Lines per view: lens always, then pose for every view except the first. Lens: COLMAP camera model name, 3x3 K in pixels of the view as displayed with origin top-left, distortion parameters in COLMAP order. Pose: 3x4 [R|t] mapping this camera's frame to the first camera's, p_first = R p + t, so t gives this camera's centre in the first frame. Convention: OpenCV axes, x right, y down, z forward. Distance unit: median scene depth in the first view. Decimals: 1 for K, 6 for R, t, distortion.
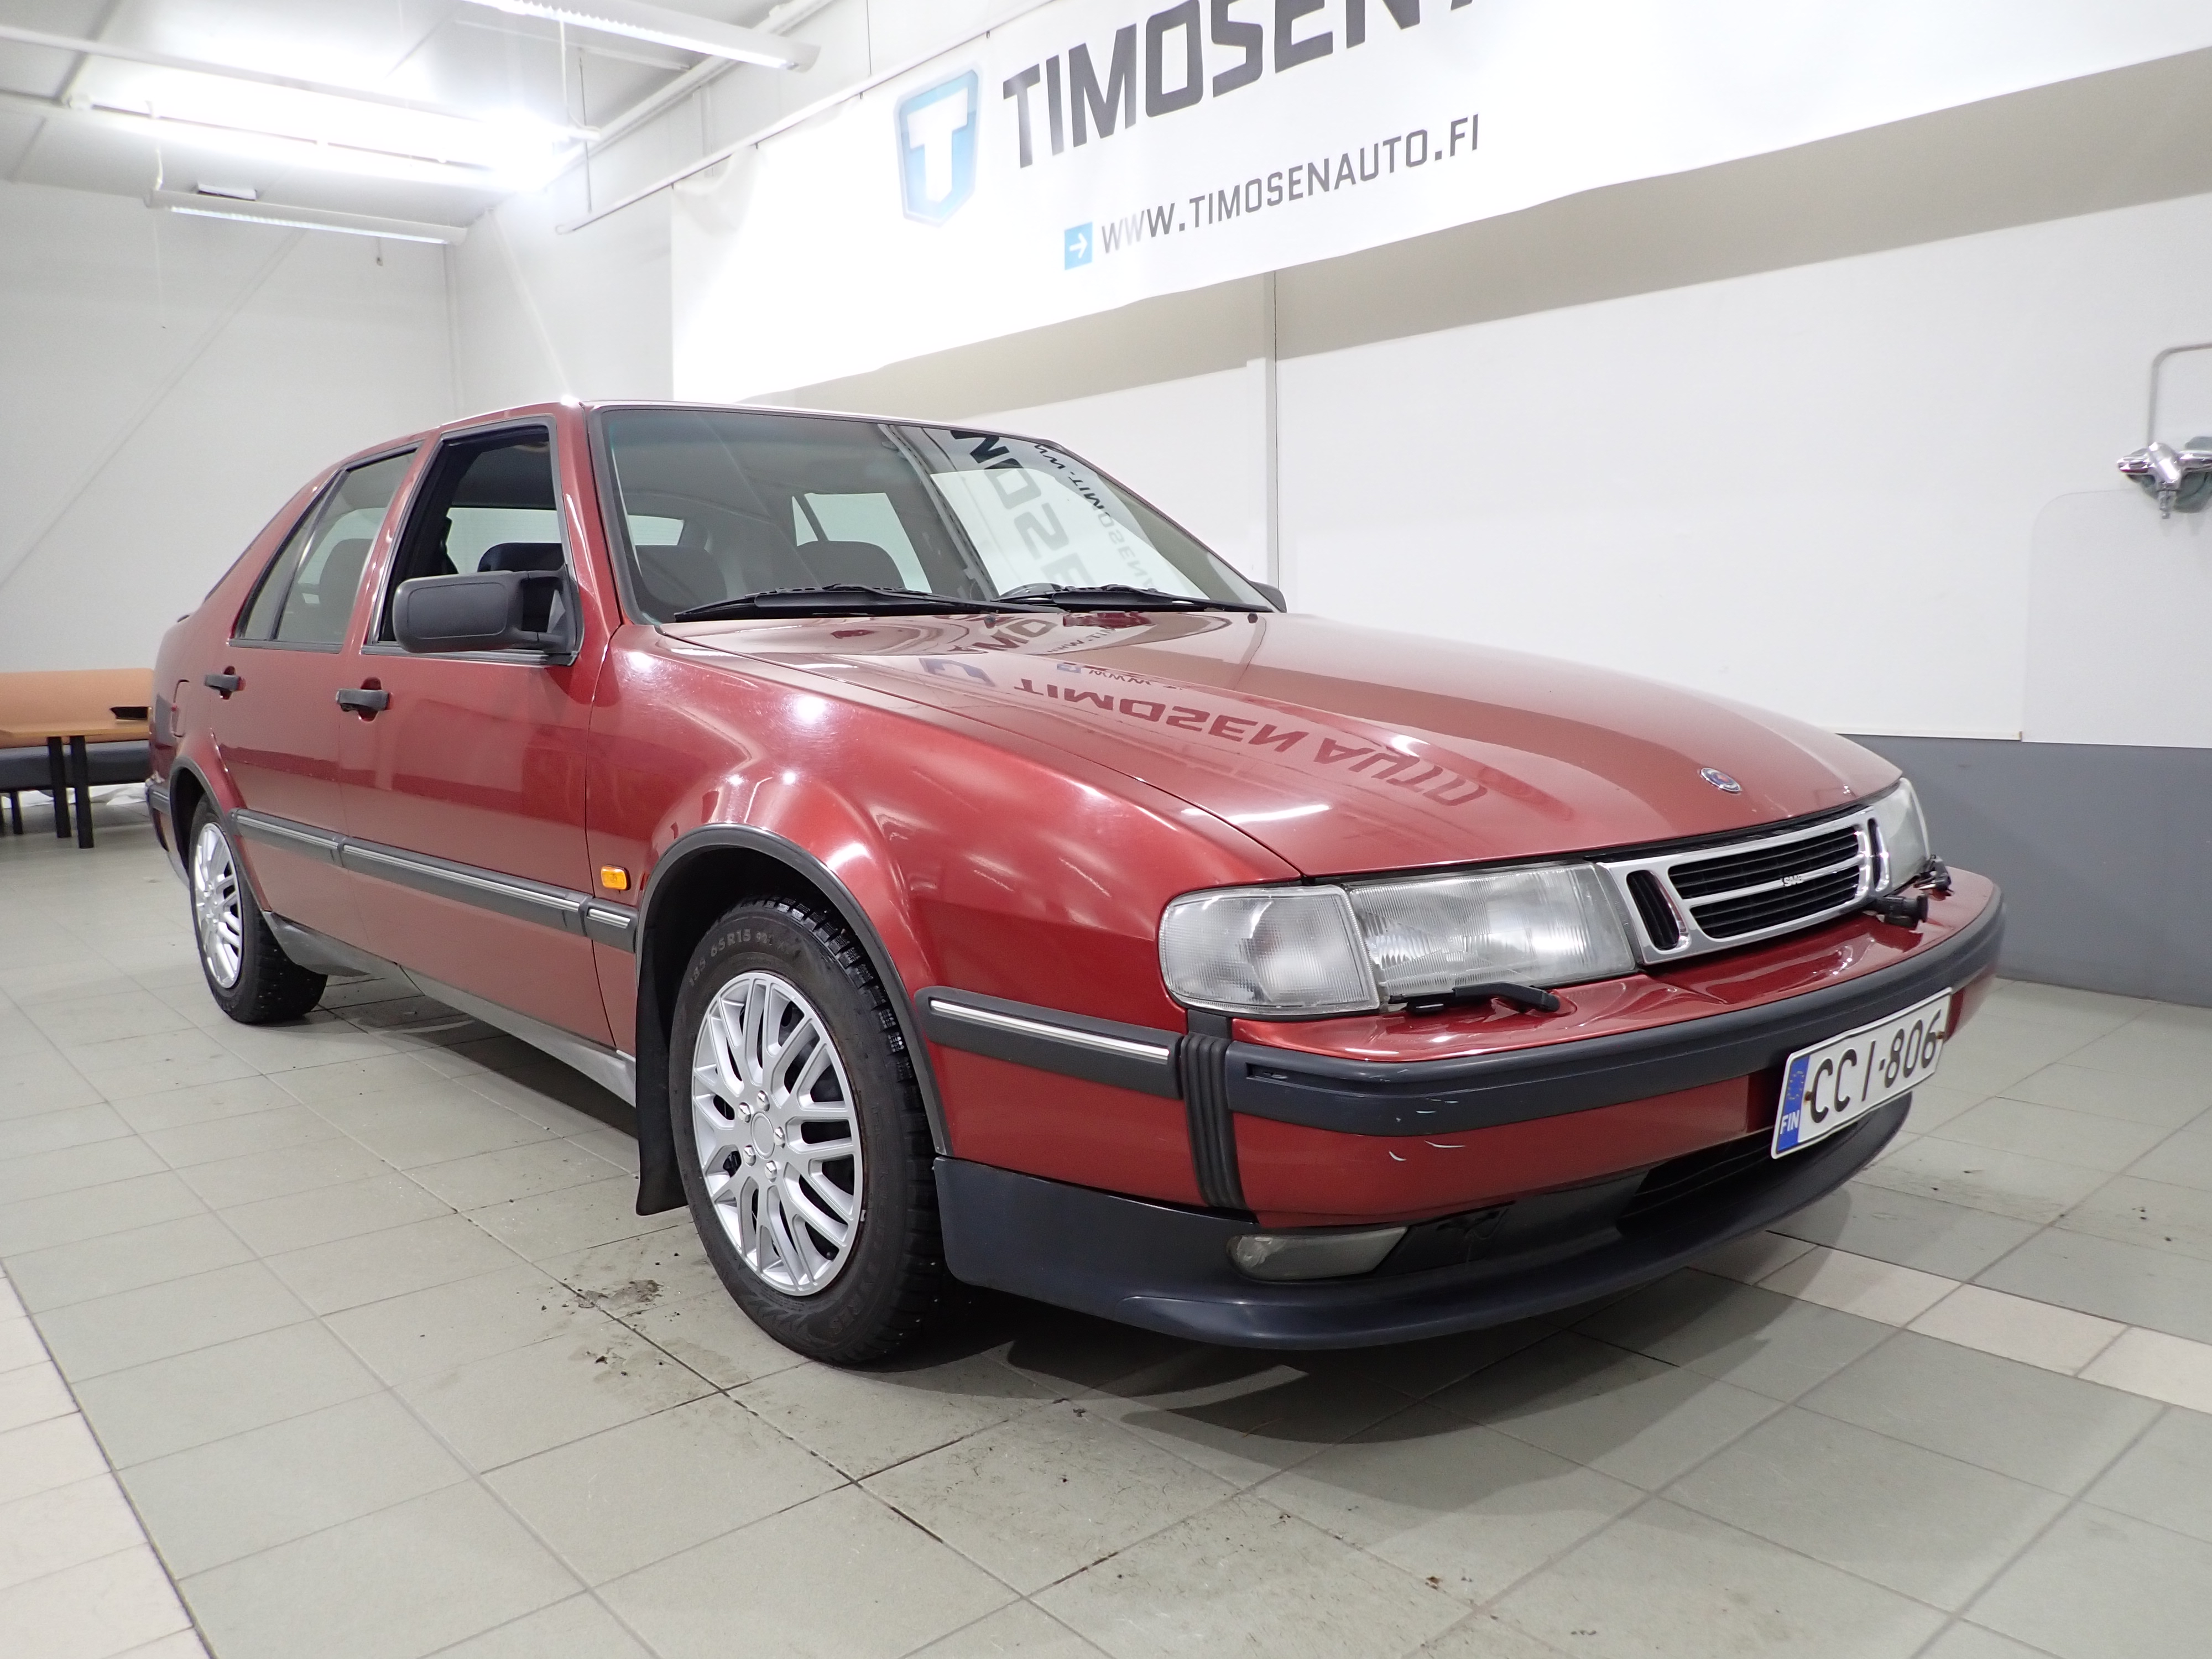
lens RADIAL K [[1634.0, 0, 1094.8], [0, 1634.0, 820.6], [0, 0, 1]] dist [0.003668, -0.013132]
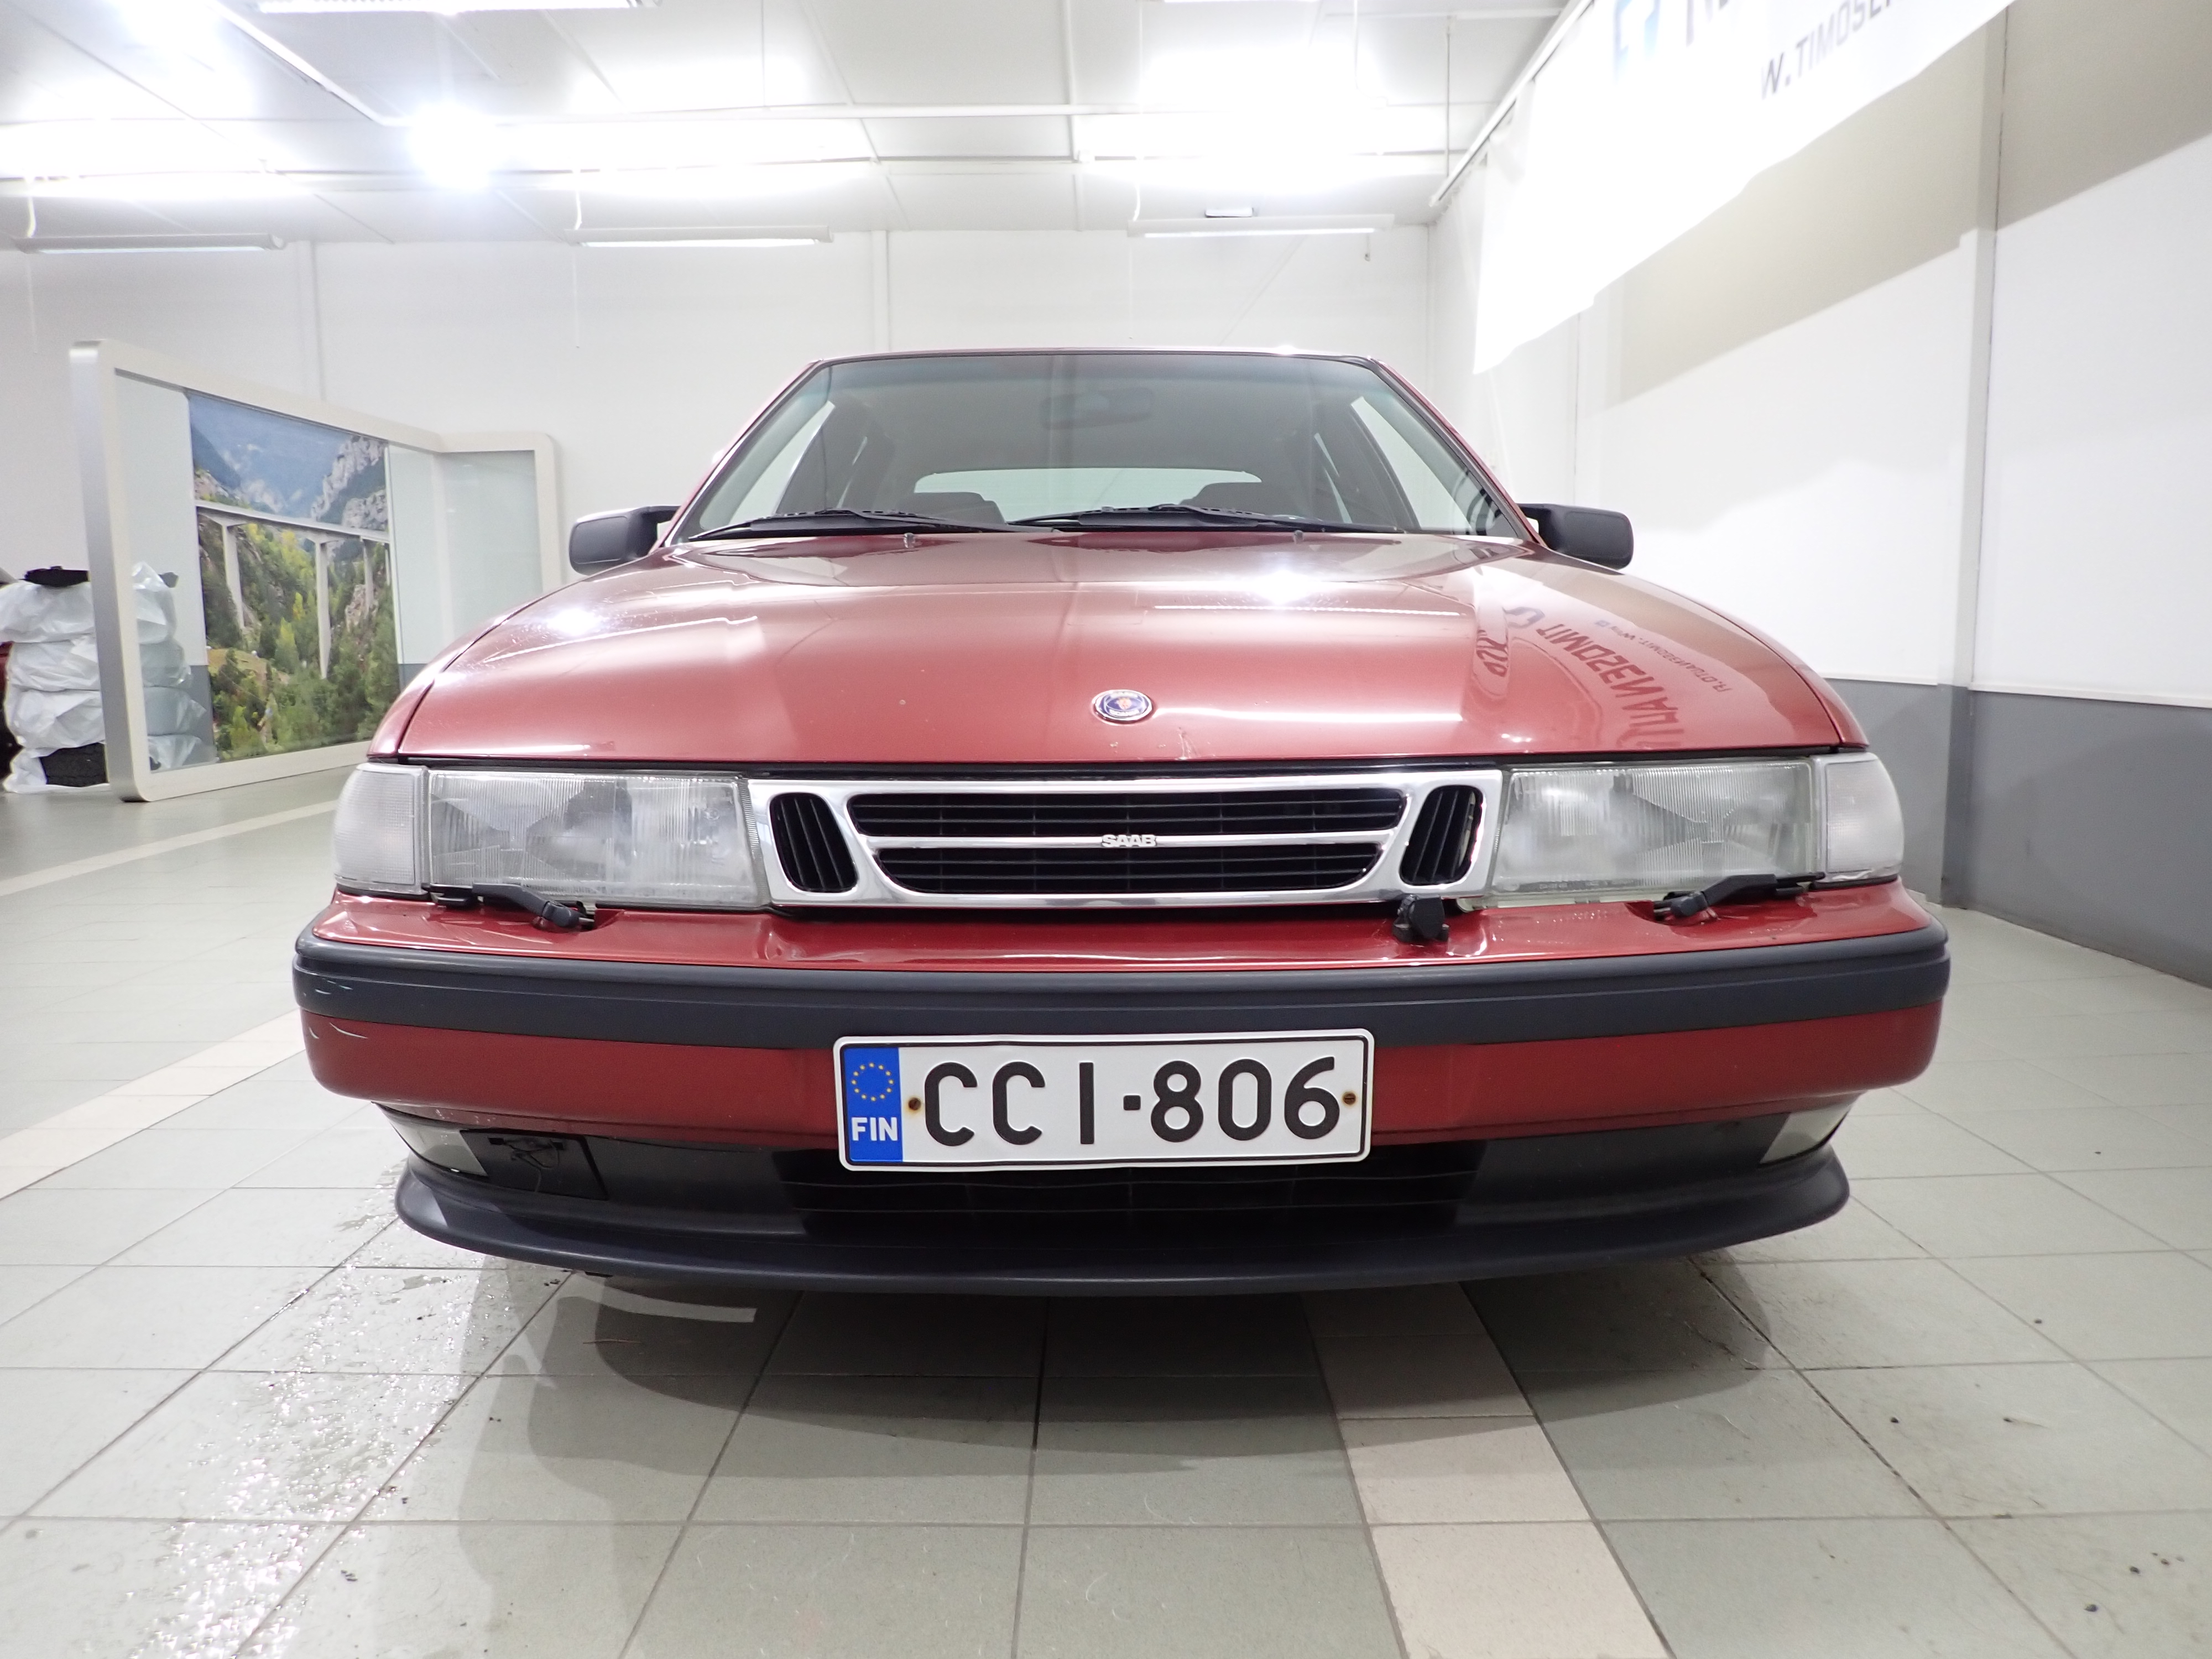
lens RADIAL K [[1634.0, 0, 1094.8], [0, 1634.0, 820.6], [0, 0, 1]] dist [0.003668, -0.013132]
pose [[0.746708, 0.090939, -0.658906, 0.862756], [-0.085612, 0.995510, 0.040375, -0.002281], [0.659619, 0.026262, 0.751141, 0.413795]]
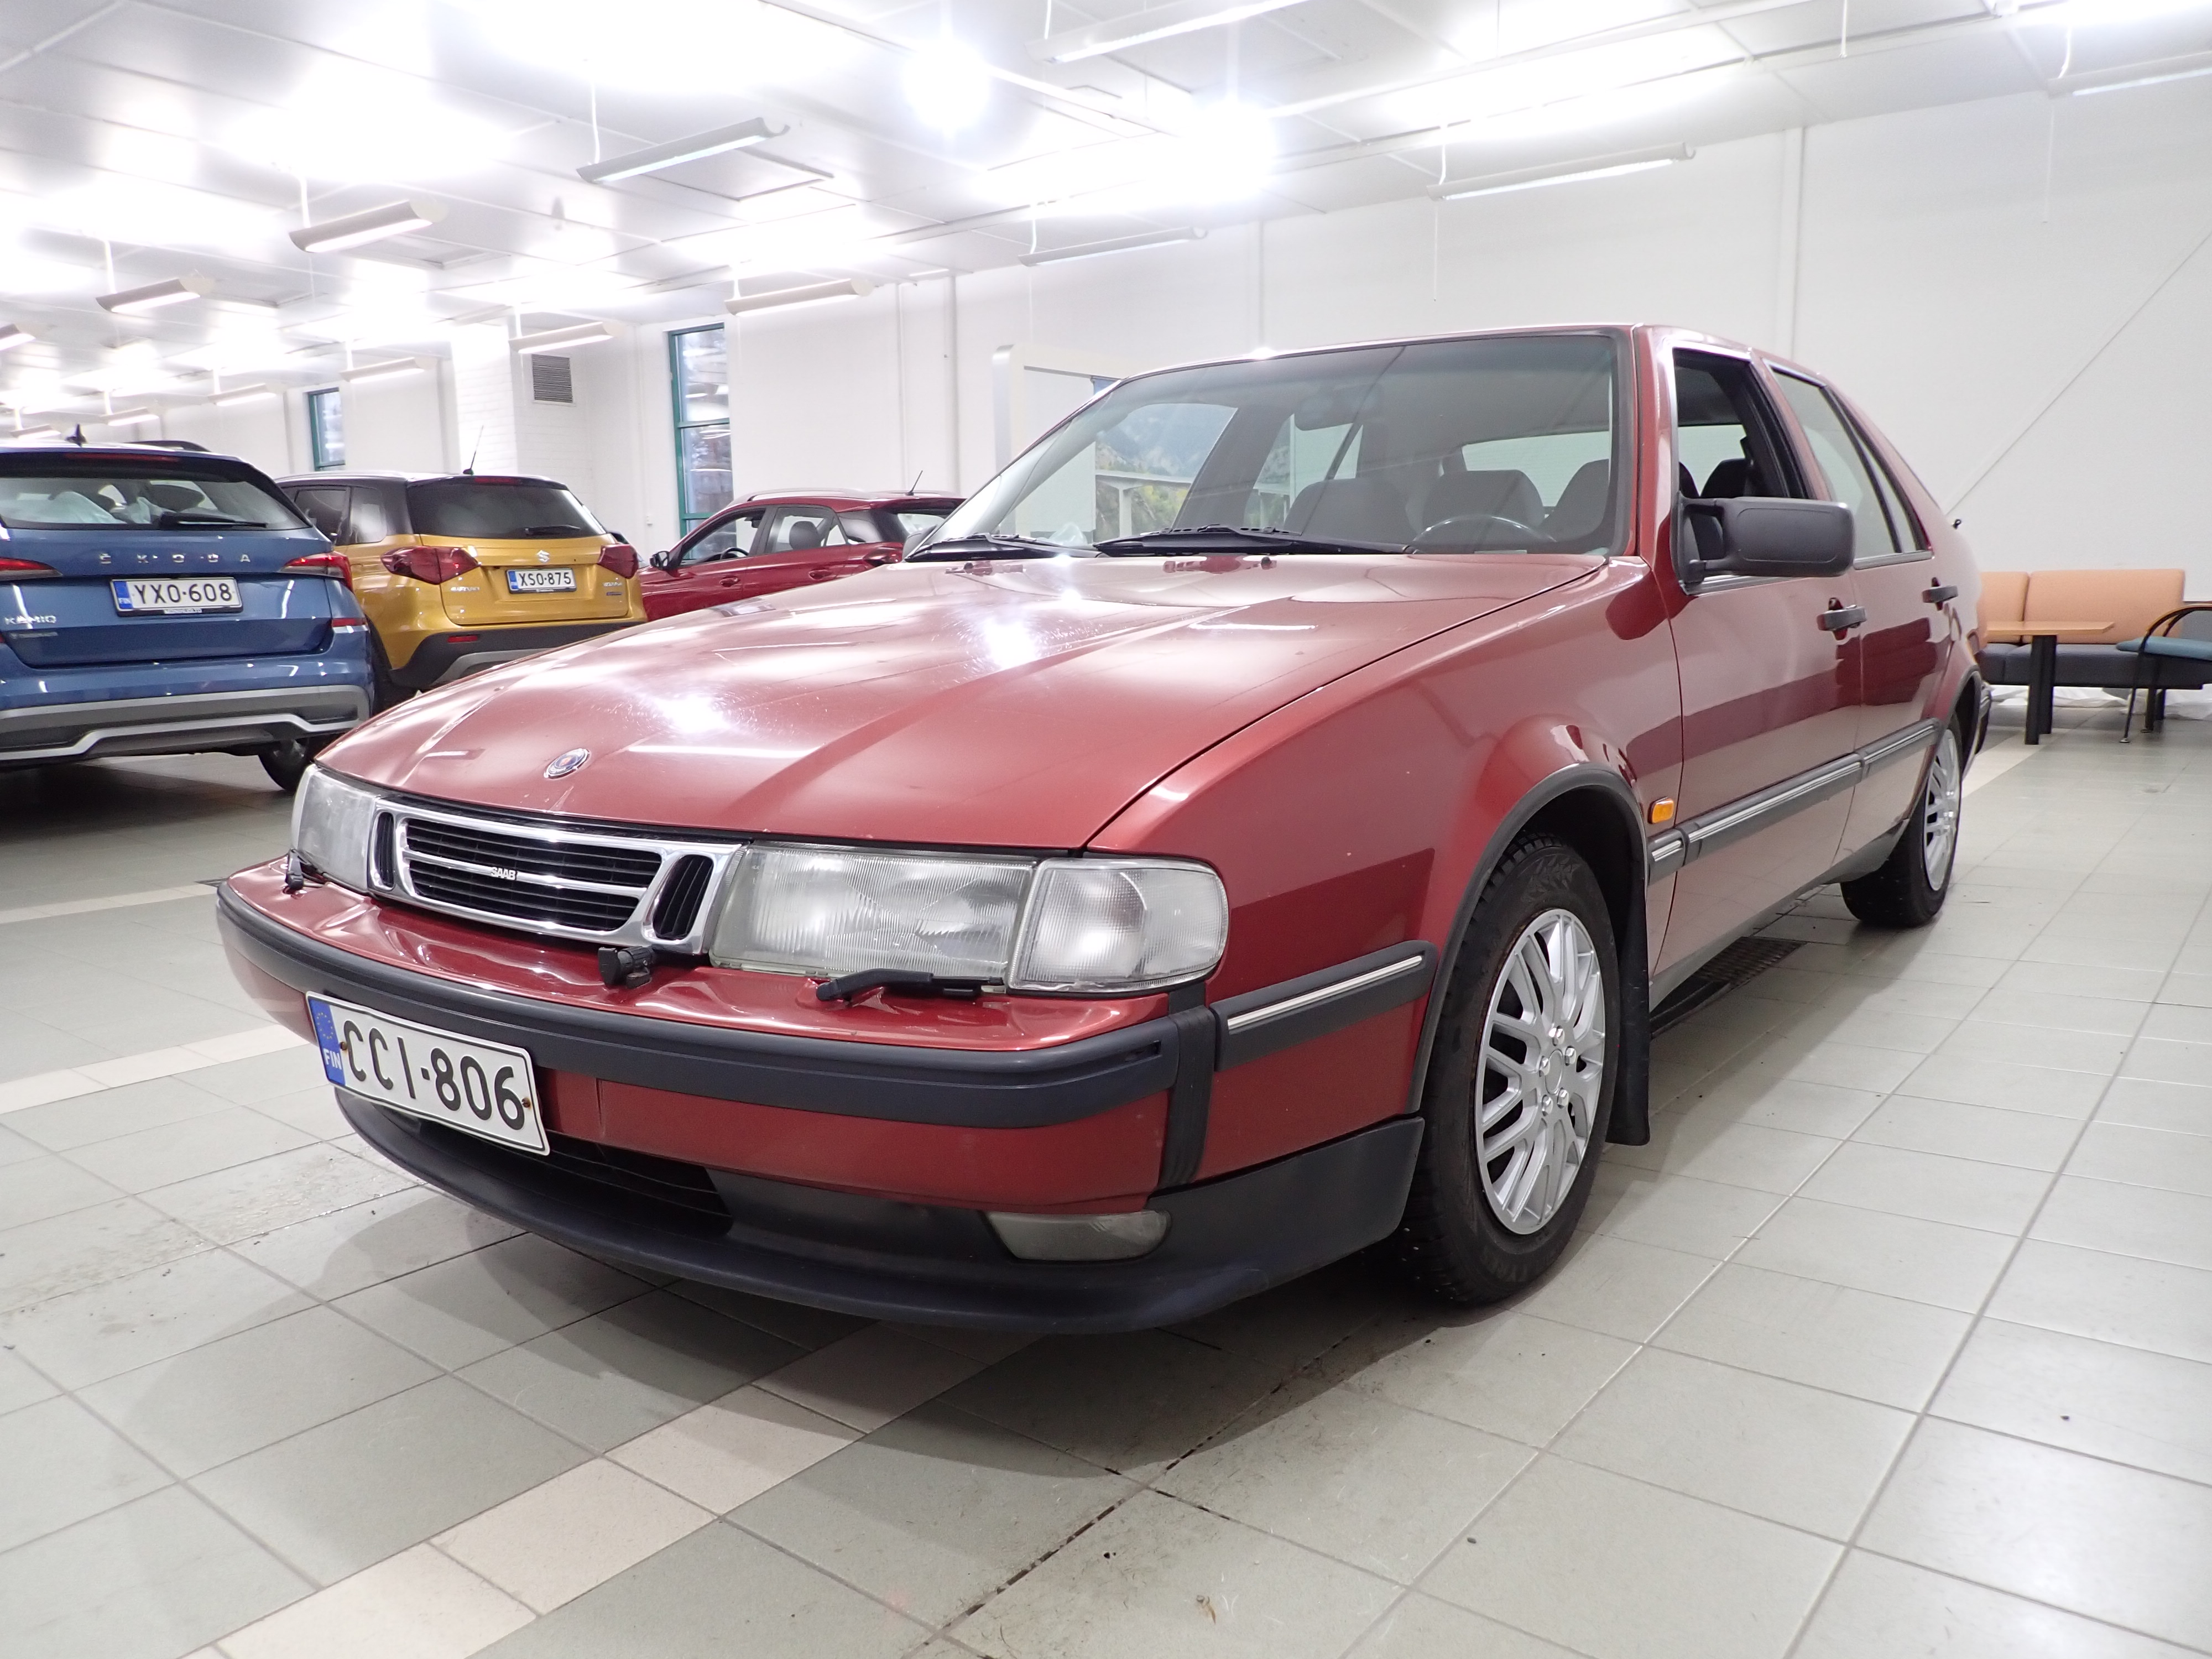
lens RADIAL K [[1644.5, 0, 1106.0], [0, 1644.5, 829.5], [0, 0, 1]] dist [-0.002420, -0.005666]
pose [[0.184614, 0.175583, -0.967000, 1.339740], [-0.103399, 0.981921, 0.158552, -0.167494], [0.977357, 0.070716, 0.199431, 1.098230]]
